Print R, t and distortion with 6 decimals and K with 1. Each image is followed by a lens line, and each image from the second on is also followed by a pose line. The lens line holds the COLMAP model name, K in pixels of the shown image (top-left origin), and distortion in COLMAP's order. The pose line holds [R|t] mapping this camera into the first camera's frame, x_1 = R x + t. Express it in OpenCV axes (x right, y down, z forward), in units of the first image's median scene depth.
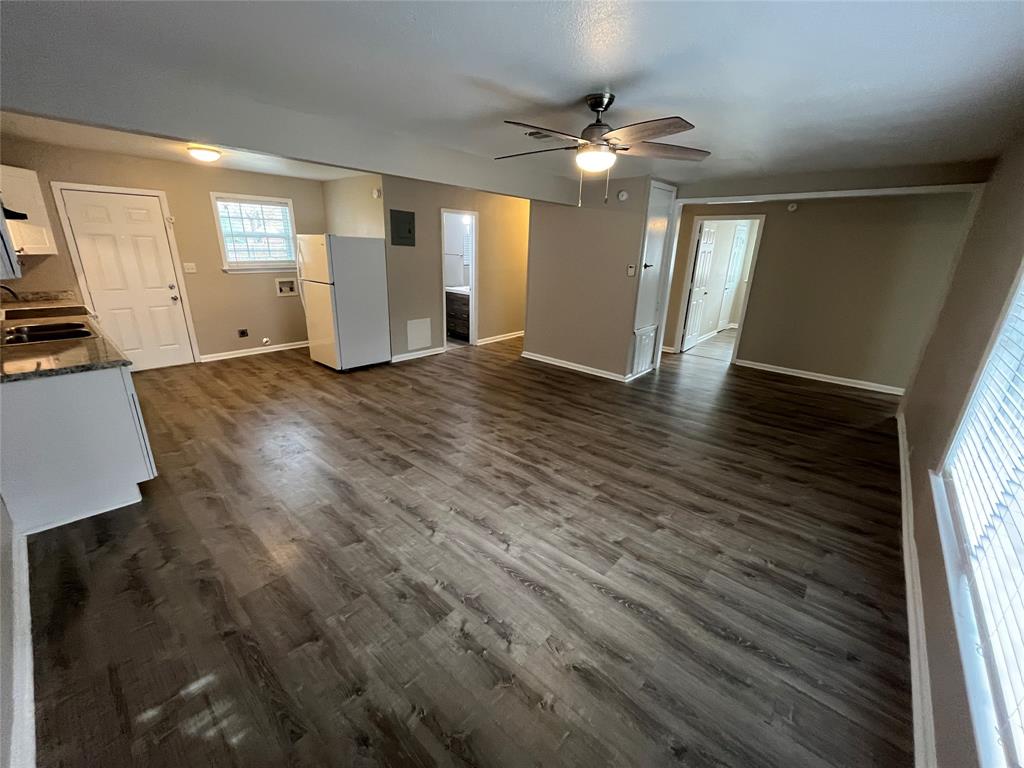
lens RADIAL K [[413.7, 0, 512.3], [0, 413.7, 384.6], [0, 0, 1]] dist [-0.003293, -0.000707]
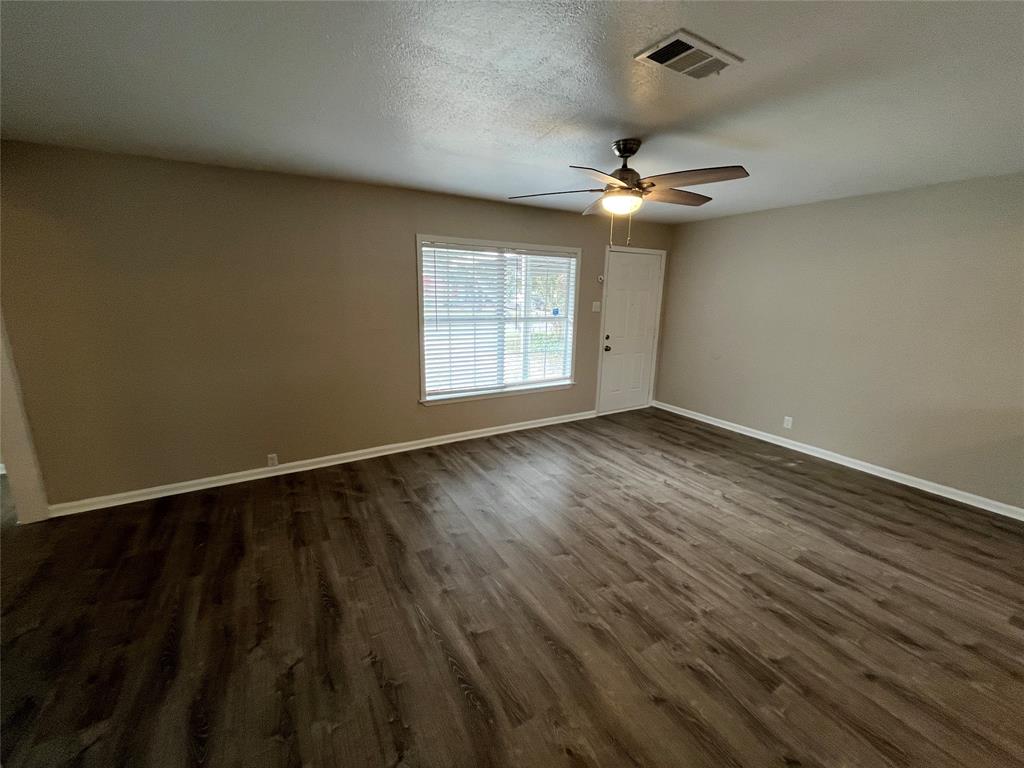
lens RADIAL K [[413.7, 0, 512.3], [0, 413.7, 384.6], [0, 0, 1]] dist [-0.003293, -0.000707]
pose [[-0.948060, -0.111993, 0.297724, 0.088827], [0.061811, 0.853267, 0.517798, -0.596896], [-0.312028, 0.509306, -0.802026, 1.796756]]
